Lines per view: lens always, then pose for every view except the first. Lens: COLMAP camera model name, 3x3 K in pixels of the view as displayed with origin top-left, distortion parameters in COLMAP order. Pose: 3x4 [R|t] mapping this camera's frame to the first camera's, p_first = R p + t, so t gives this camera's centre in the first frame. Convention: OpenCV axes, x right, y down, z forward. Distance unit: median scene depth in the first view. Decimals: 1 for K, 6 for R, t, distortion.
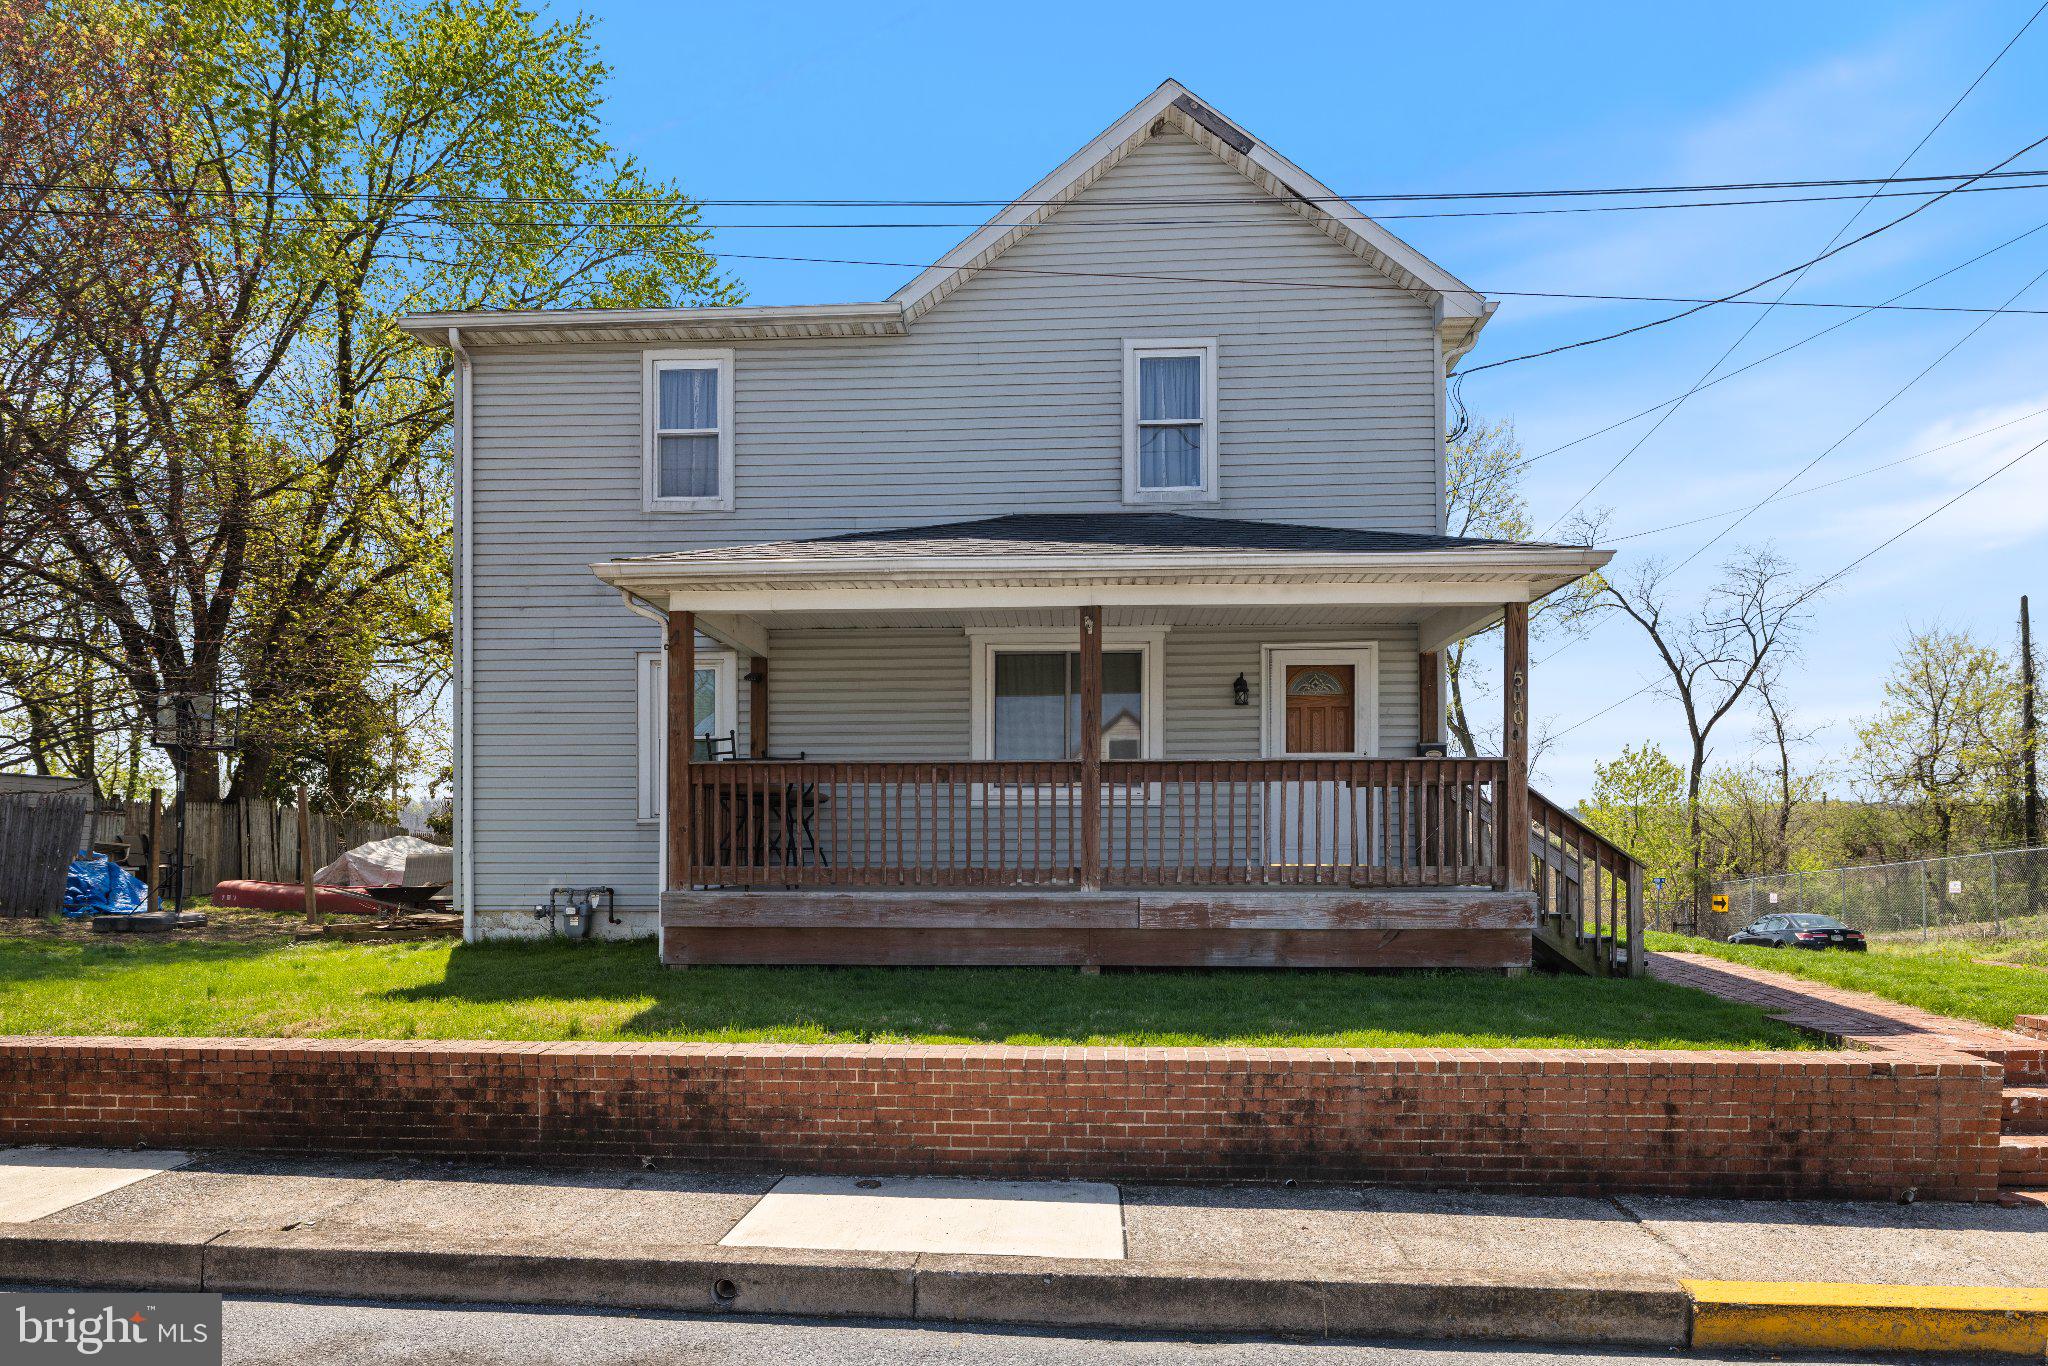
lens RADIAL K [[1277.2, 0, 1022.5], [0, 1277.2, 865.8], [0, 0, 1]] dist [-0.002447, -0.001303]
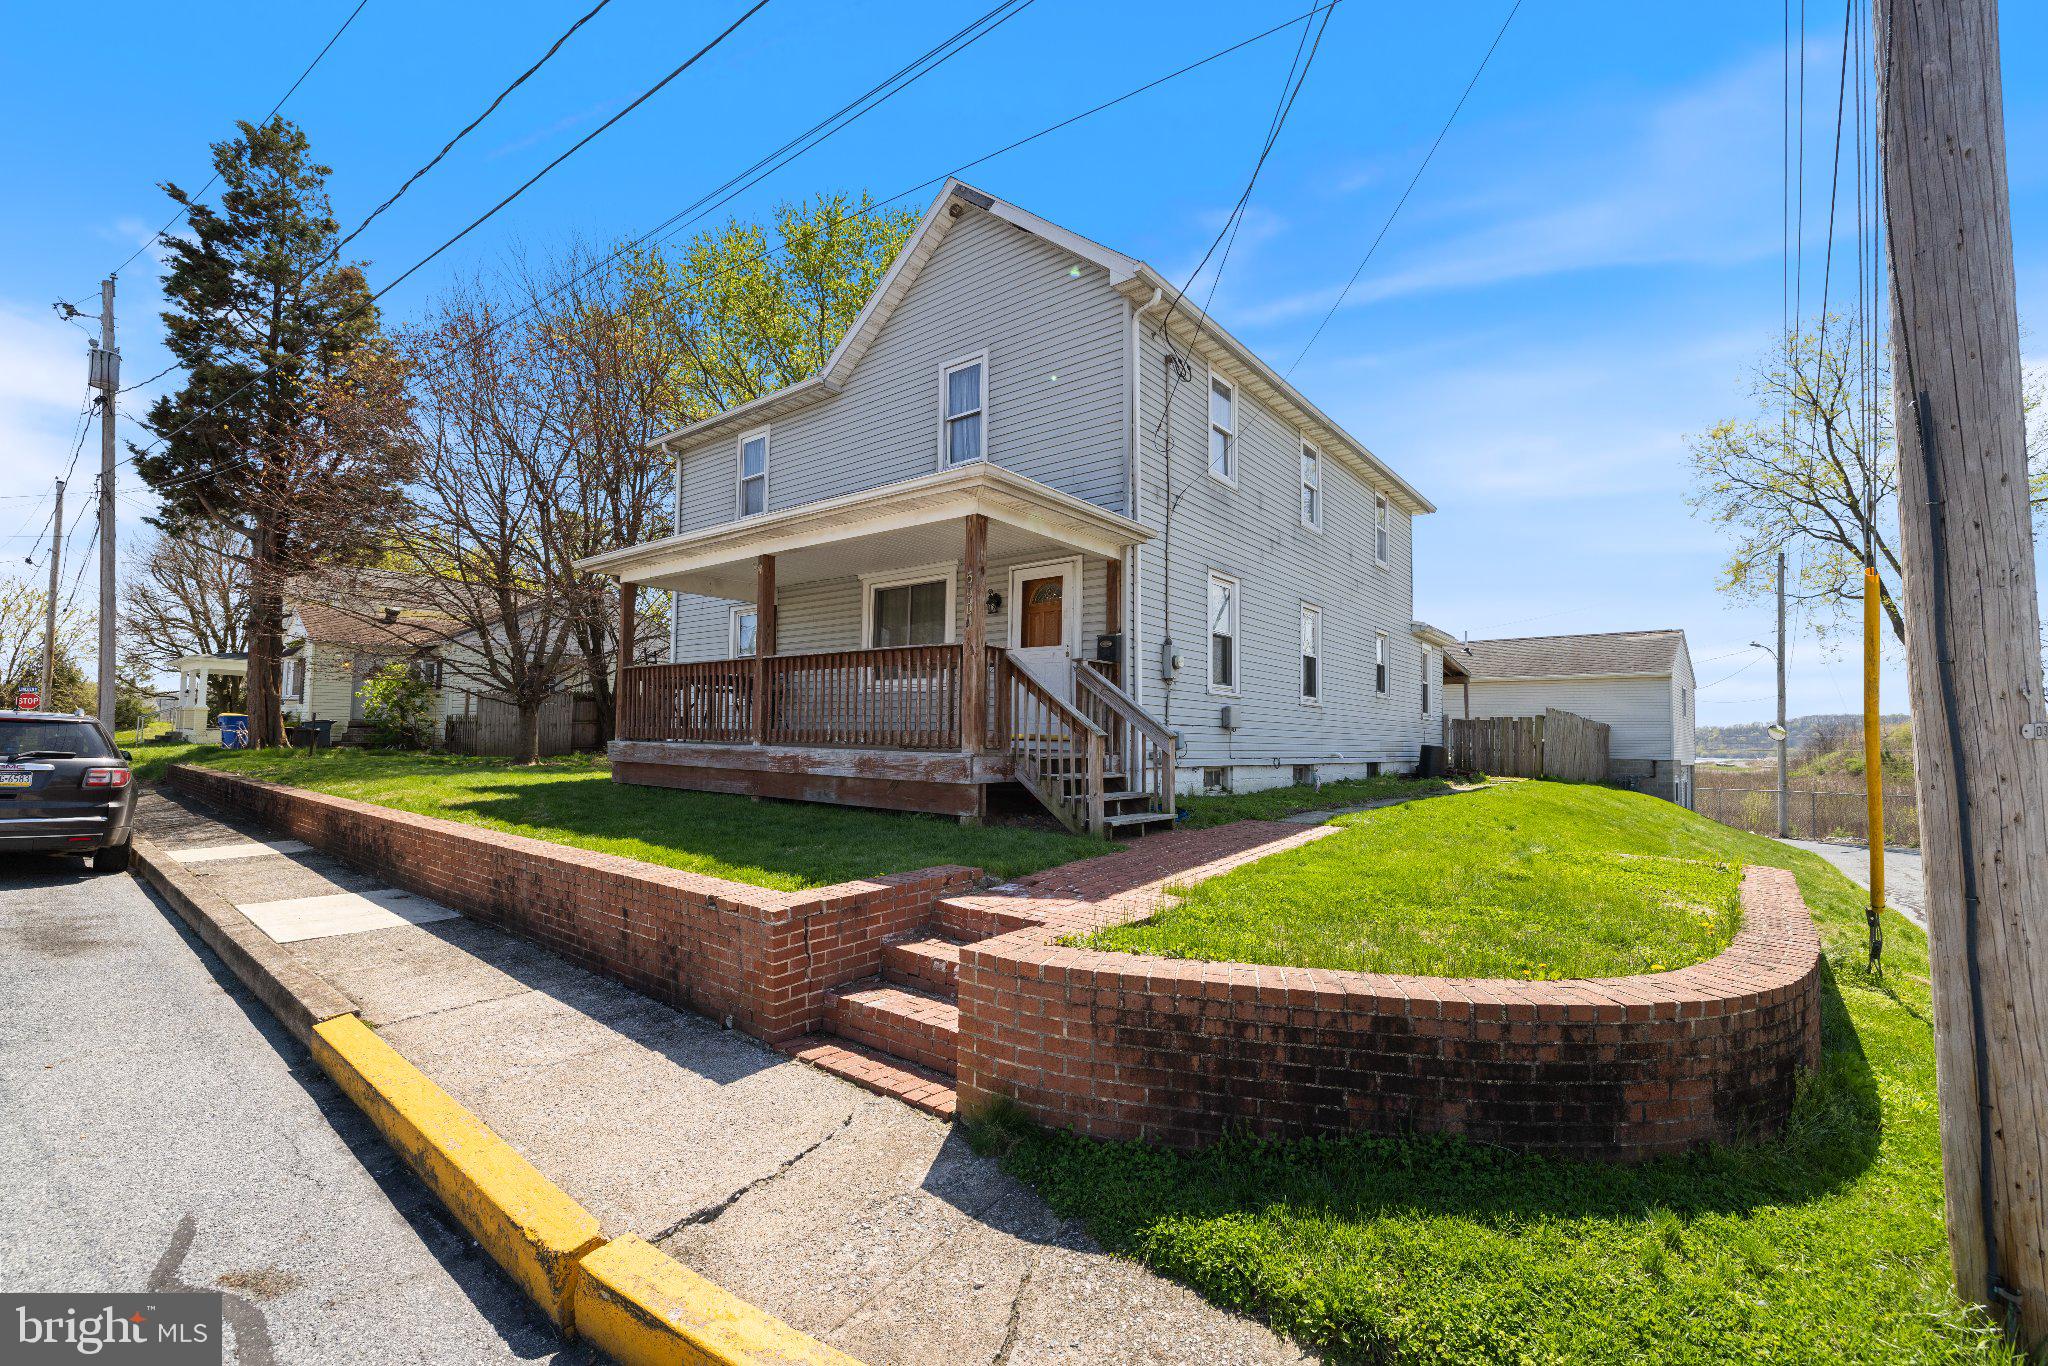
lens RADIAL K [[872.3, 0, 1011.4], [0, 872.3, 703.2], [0, 0, 1]] dist [-0.001049, -0.000130]
pose [[0.808705, -0.007091, -0.588171, 0.898096], [-0.027114, 0.998415, -0.049317, 0.012956], [0.587589, 0.055830, 0.807231, 0.359209]]
